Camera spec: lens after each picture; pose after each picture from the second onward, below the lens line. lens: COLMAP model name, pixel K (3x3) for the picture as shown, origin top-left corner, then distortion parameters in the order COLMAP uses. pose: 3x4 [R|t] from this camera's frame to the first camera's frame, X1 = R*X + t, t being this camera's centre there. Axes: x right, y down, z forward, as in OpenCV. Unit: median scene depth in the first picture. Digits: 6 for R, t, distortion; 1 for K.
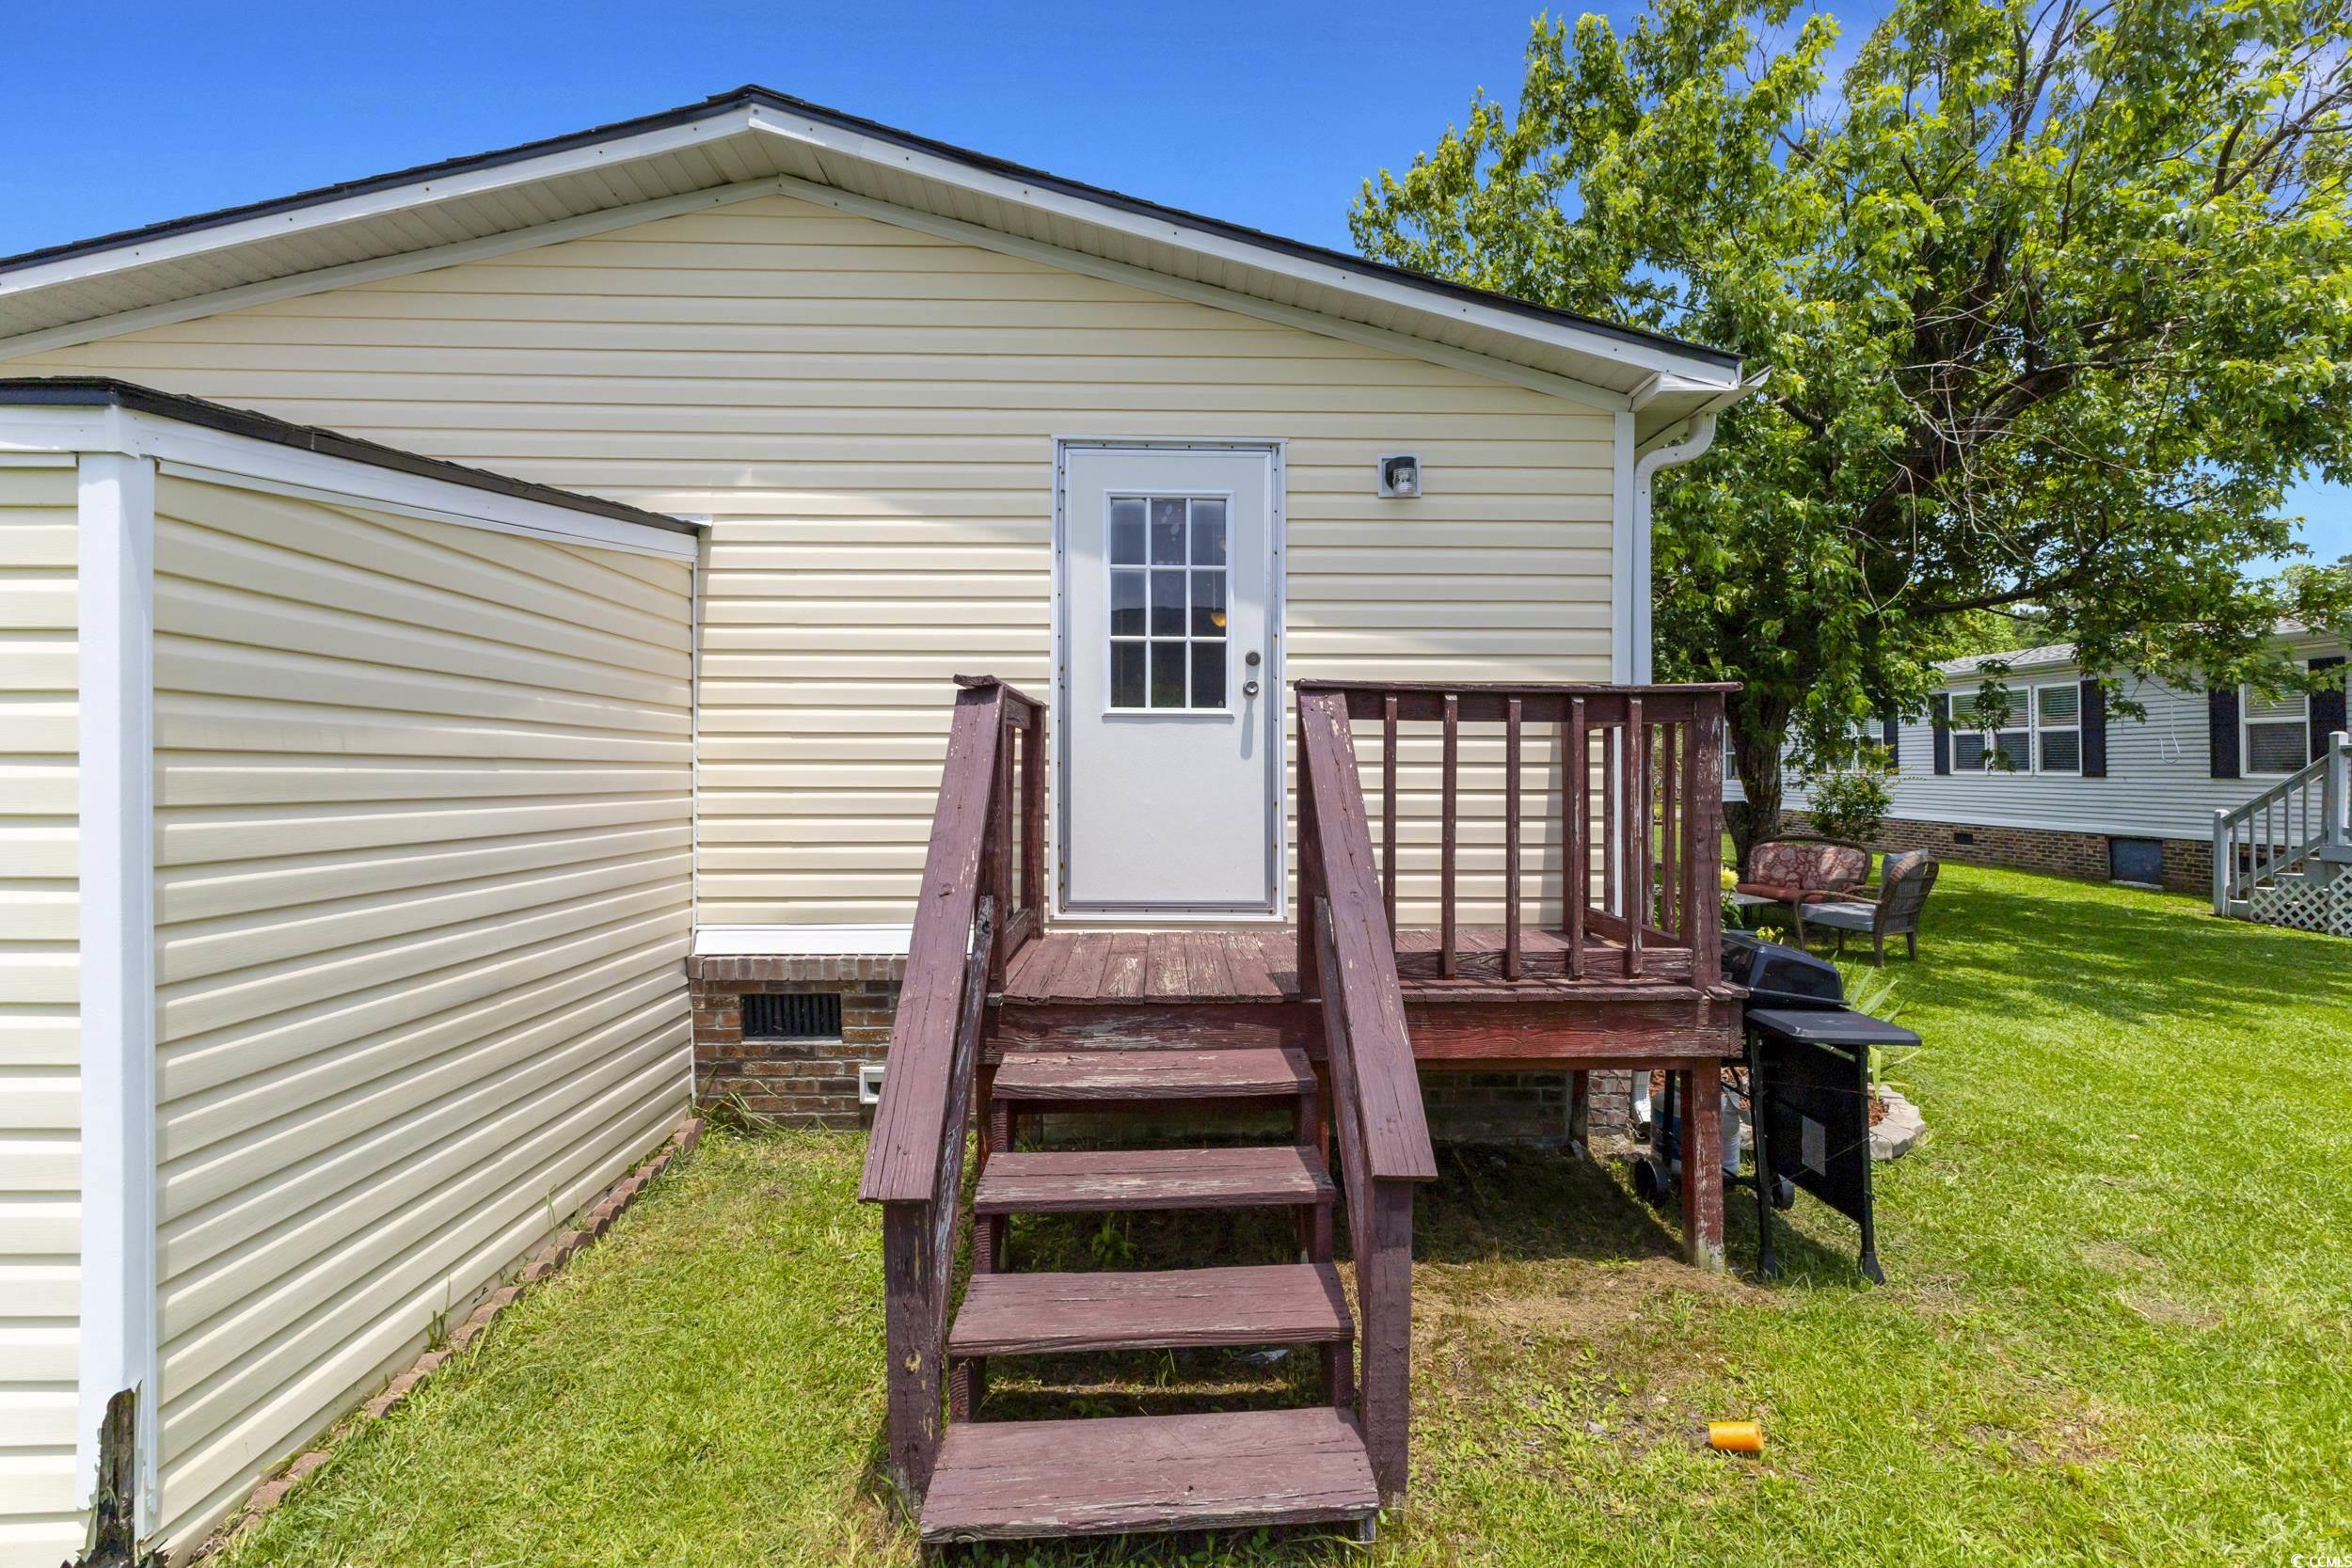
lens RADIAL K [[996.5, 0, 1173.1], [0, 996.5, 762.9], [0, 0, 1]] dist [0.002071, -0.000439]
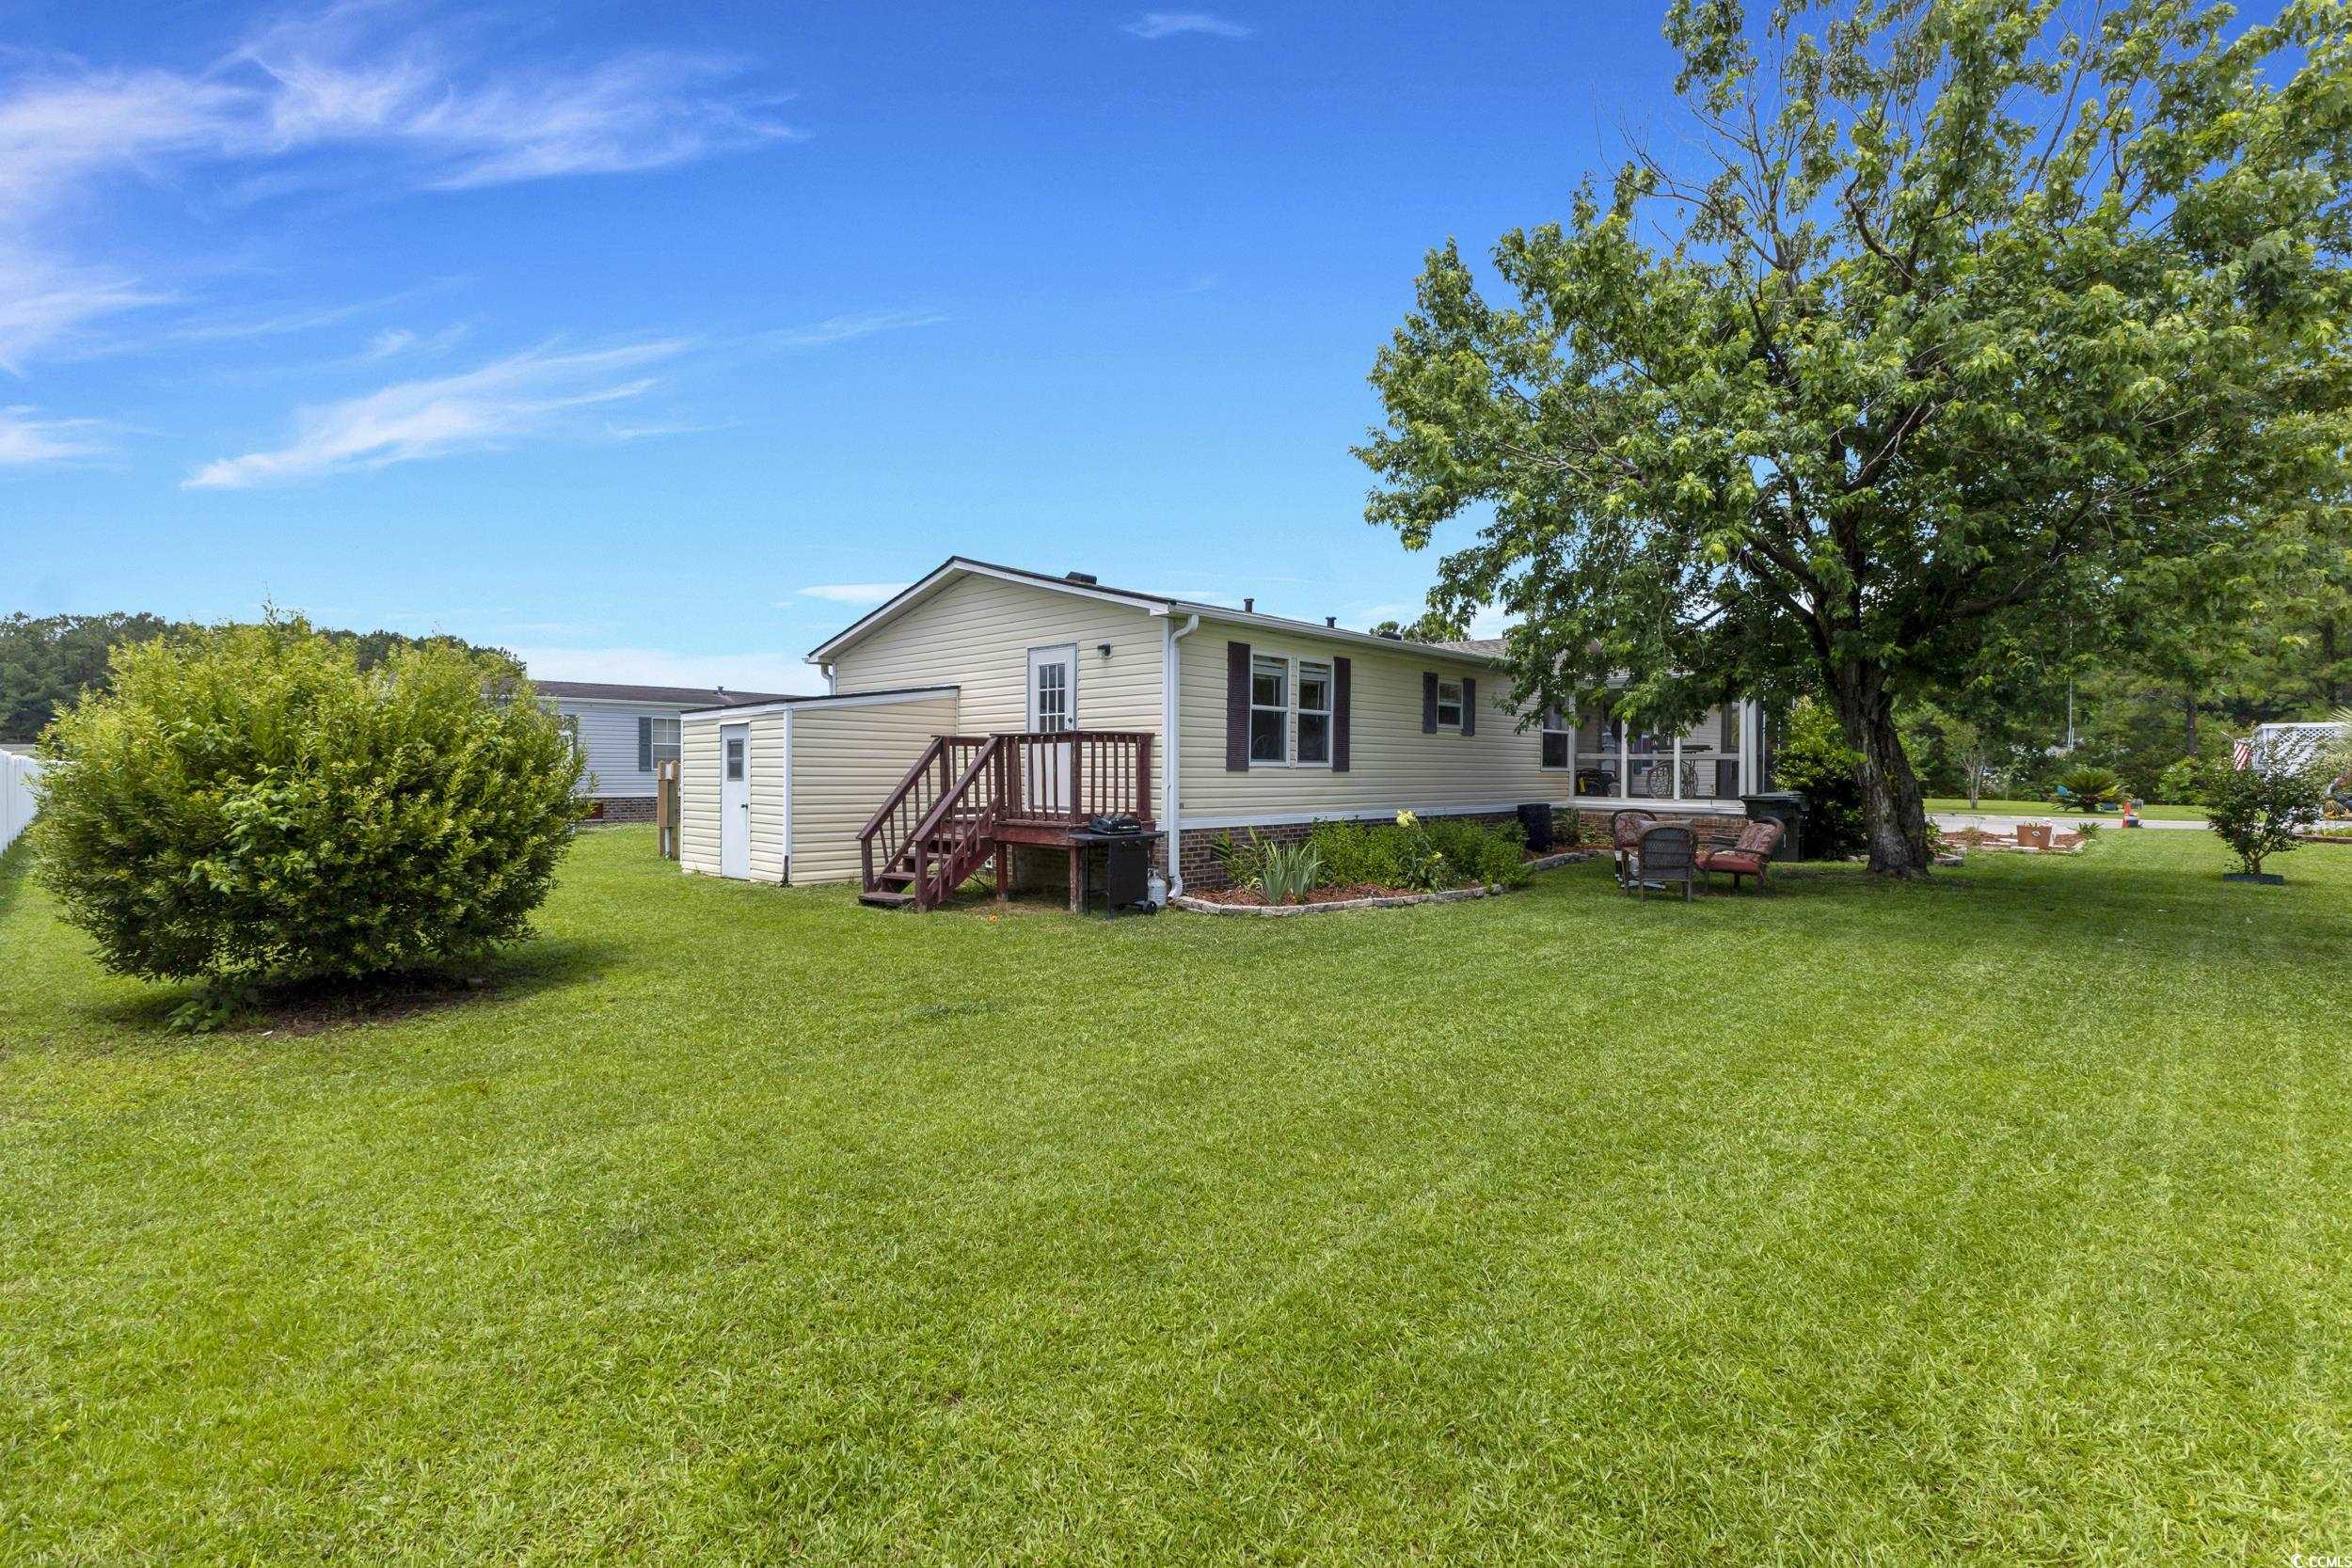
lens RADIAL K [[996.5, 0, 1182.2], [0, 996.5, 769.3], [0, 0, 1]] dist [0.002071, -0.000439]
pose [[0.726607, -0.004278, -0.687040, 0.929238], [0.003469, 0.999991, -0.002557, 0.016565], [0.687044, -0.000525, 0.726615, -0.341236]]
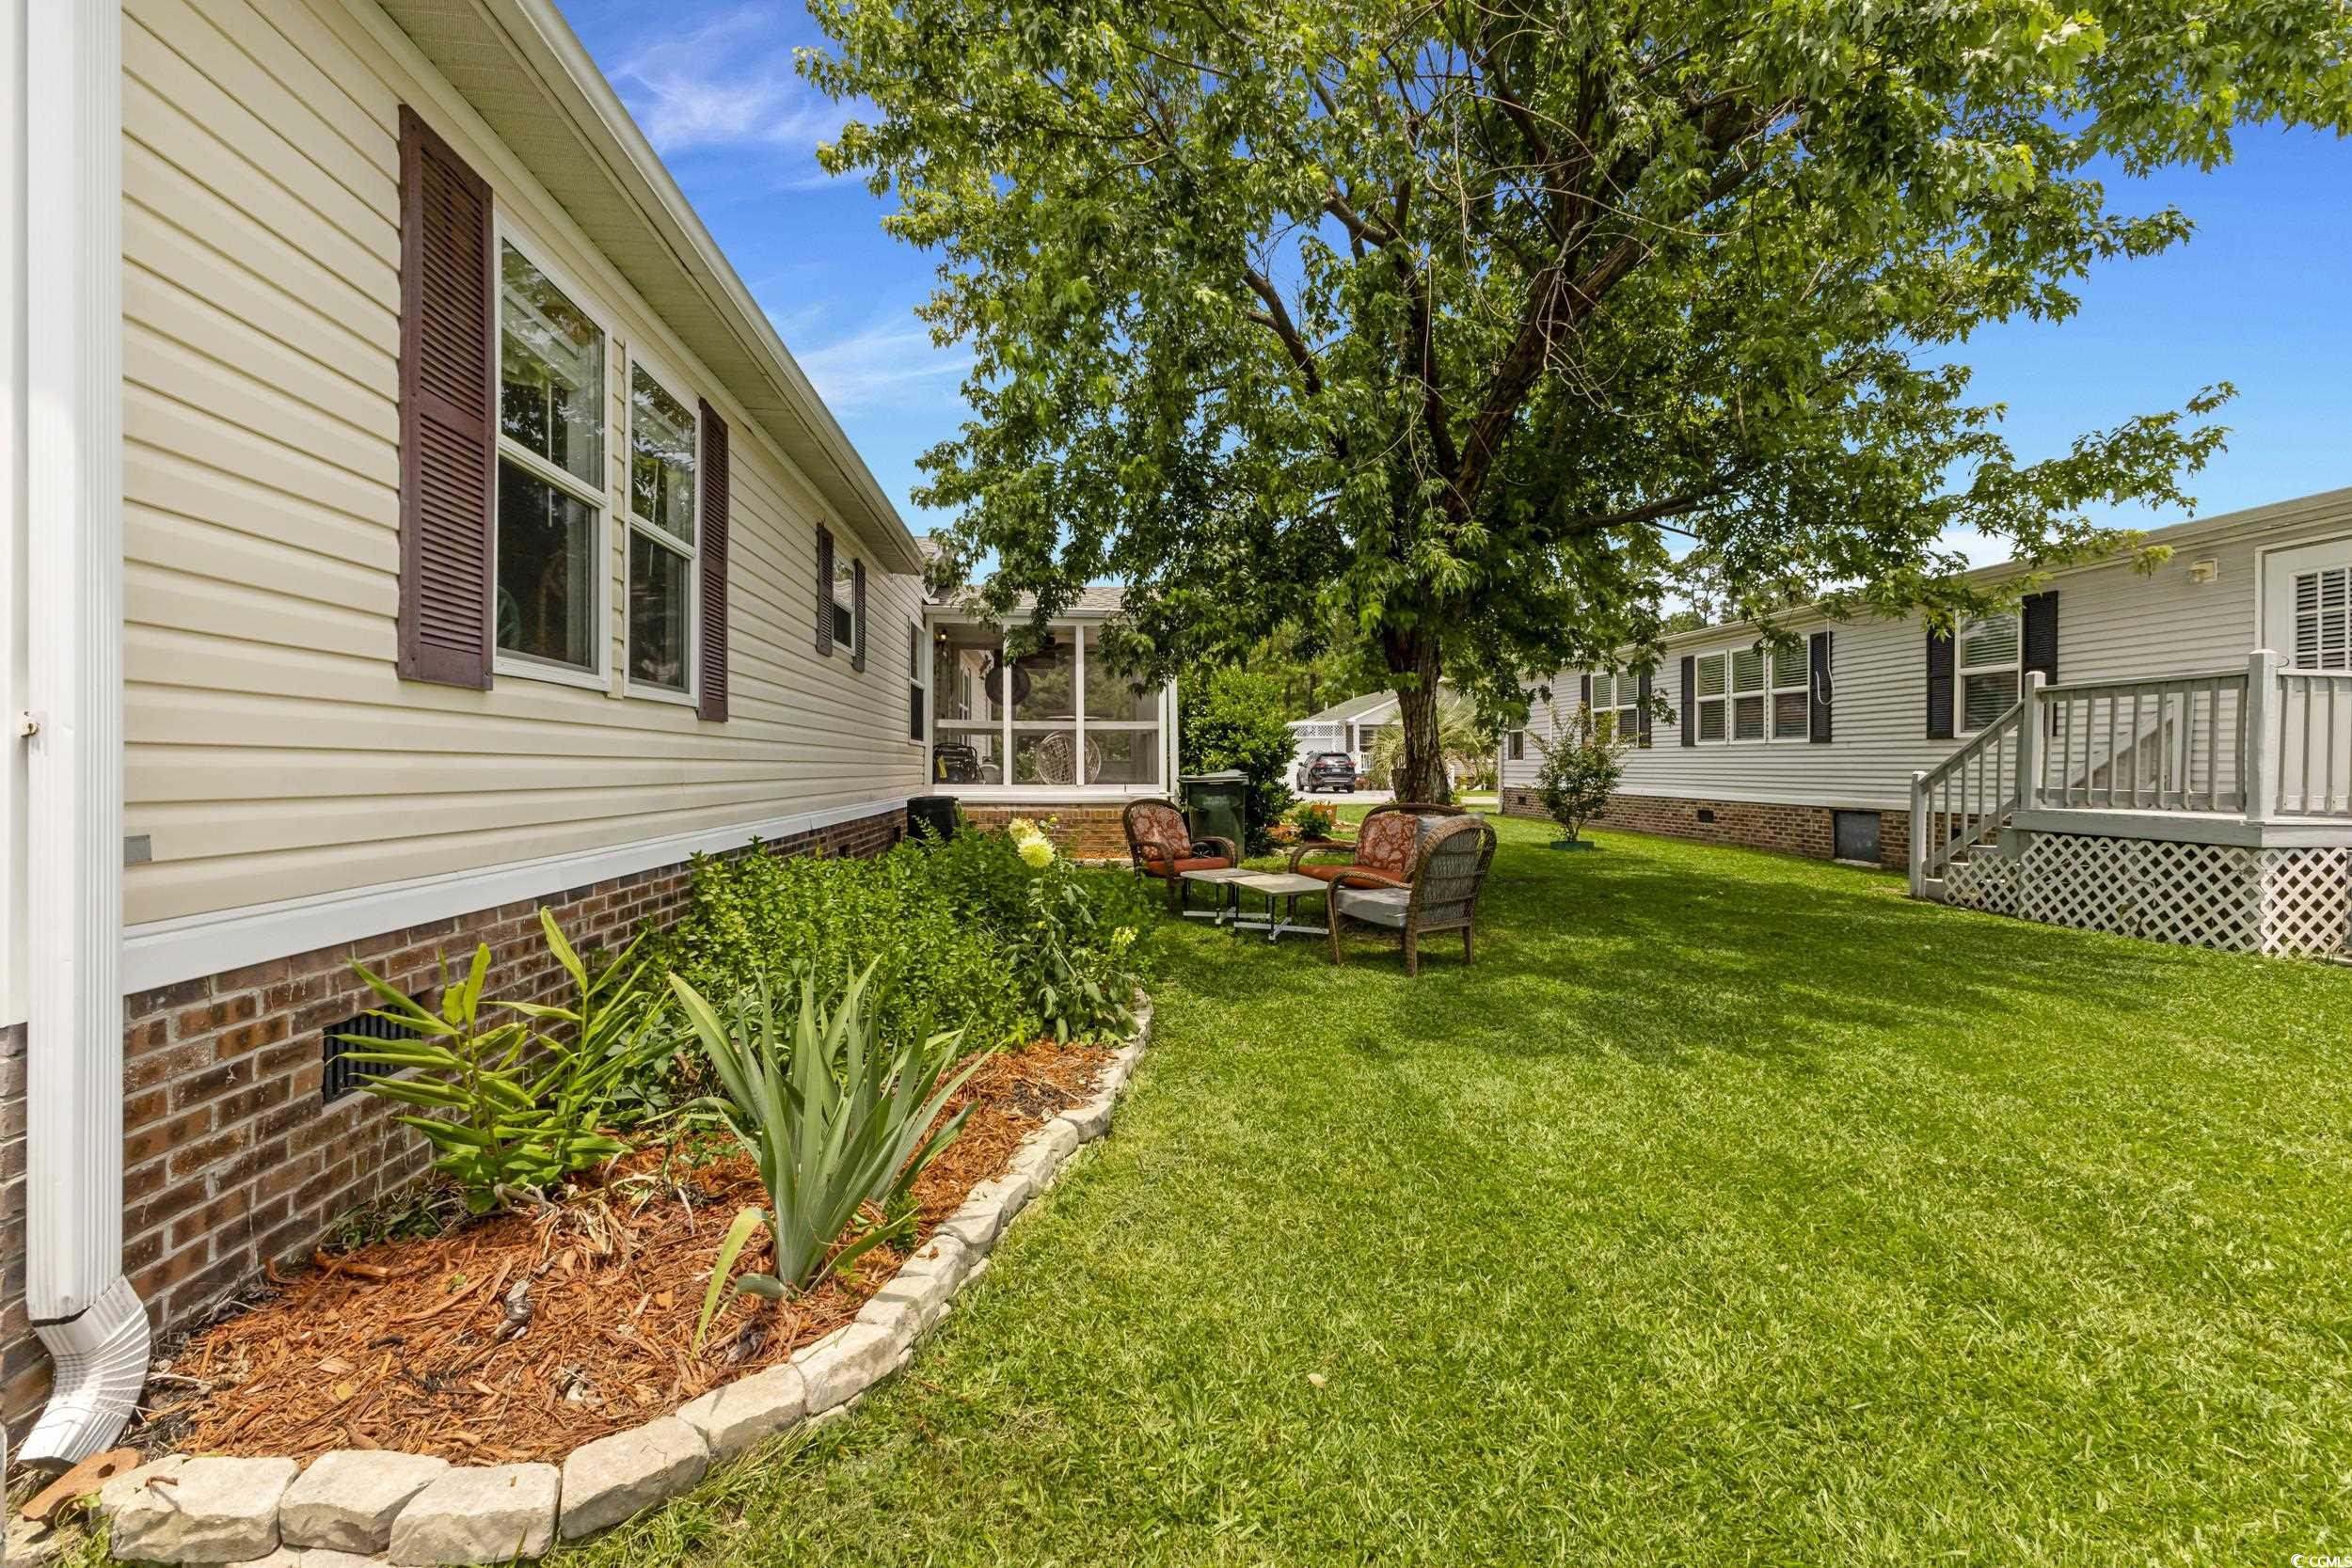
lens RADIAL K [[996.5, 0, 1189.6], [0, 996.5, 787.4], [0, 0, 1]] dist [0.002071, -0.000439]
pose [[0.995001, -0.005581, 0.099705, 0.369131], [0.002808, 0.999606, 0.027927, 0.036209], [-0.099822, -0.027507, 0.994625, 0.235059]]
